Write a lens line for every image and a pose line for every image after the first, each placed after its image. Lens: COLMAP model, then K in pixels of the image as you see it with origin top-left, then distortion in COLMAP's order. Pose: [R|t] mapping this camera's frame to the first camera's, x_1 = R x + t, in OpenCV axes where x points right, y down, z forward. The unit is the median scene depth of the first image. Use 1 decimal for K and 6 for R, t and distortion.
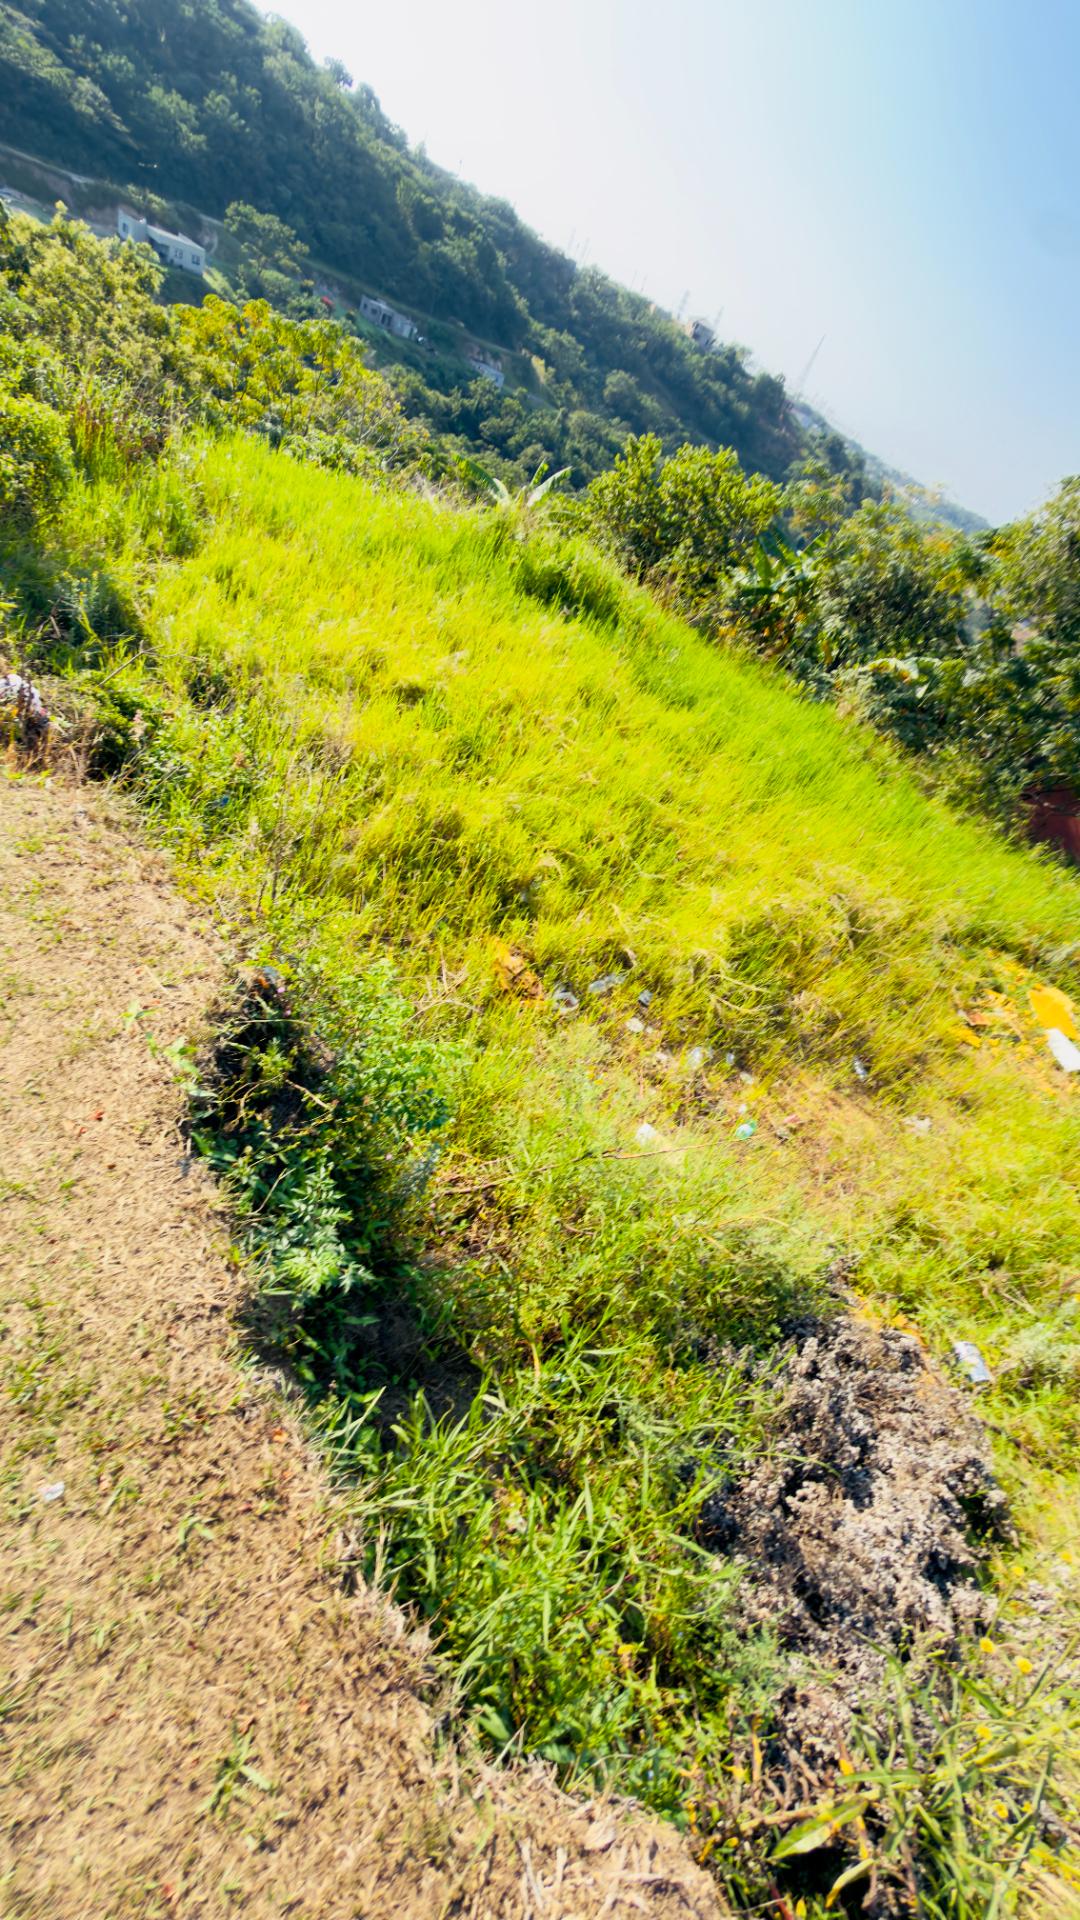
lens RADIAL K [[764.1, 0, 544.7], [0, 764.1, 946.9], [0, 0, 1]] dist [-0.003233, 0.004168]
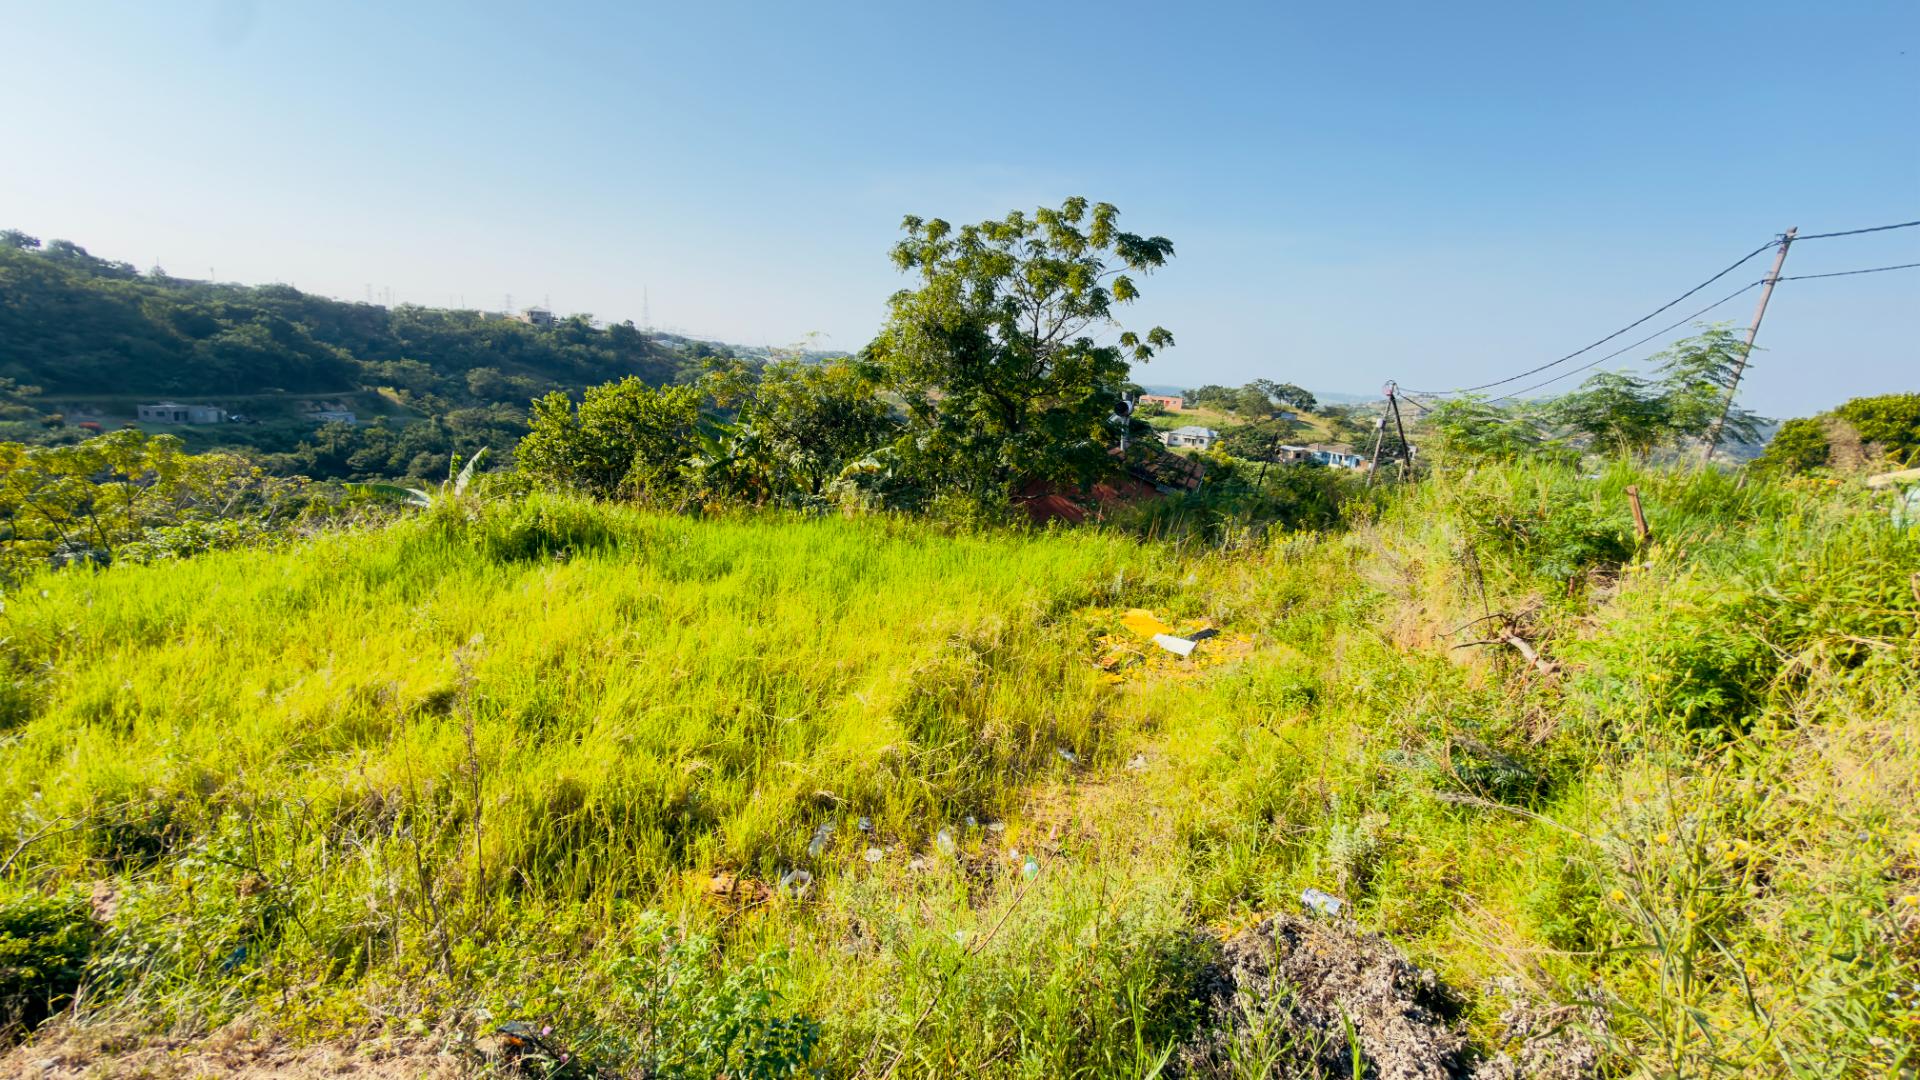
lens RADIAL K [[761.2, 0, 960.4], [0, 761.2, 520.6], [0, 0, 1]] dist [0.000876, 0.000249]
pose [[0.753173, -0.446009, 0.483536, -0.044028], [0.588141, 0.785811, -0.191286, 0.013829], [-0.294653, 0.428458, 0.854168, 0.004887]]
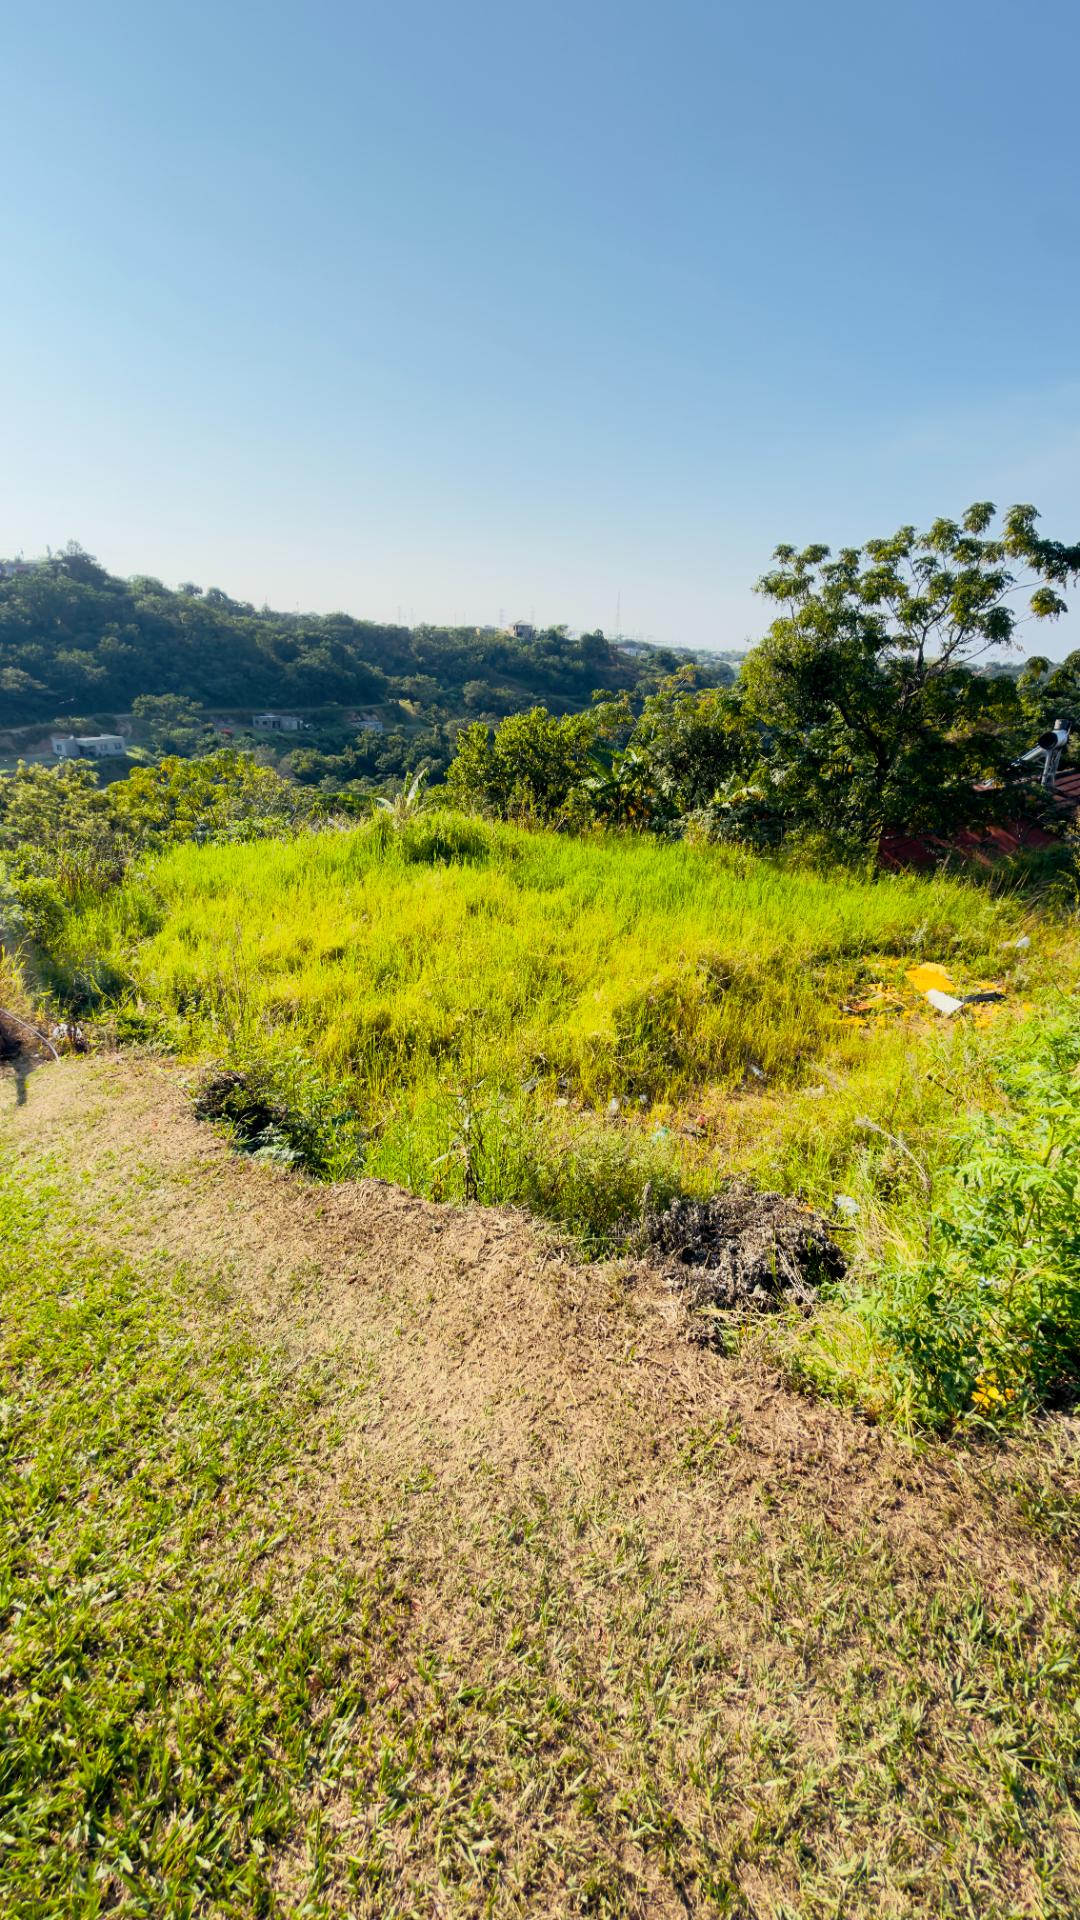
lens RADIAL K [[764.1, 0, 544.7], [0, 764.1, 946.9], [0, 0, 1]] dist [-0.003233, 0.004168]
pose [[0.917996, -0.395414, 0.030507, 0.101669], [0.385969, 0.873086, -0.297908, 0.159937], [0.091162, 0.285253, 0.954107, -0.201443]]
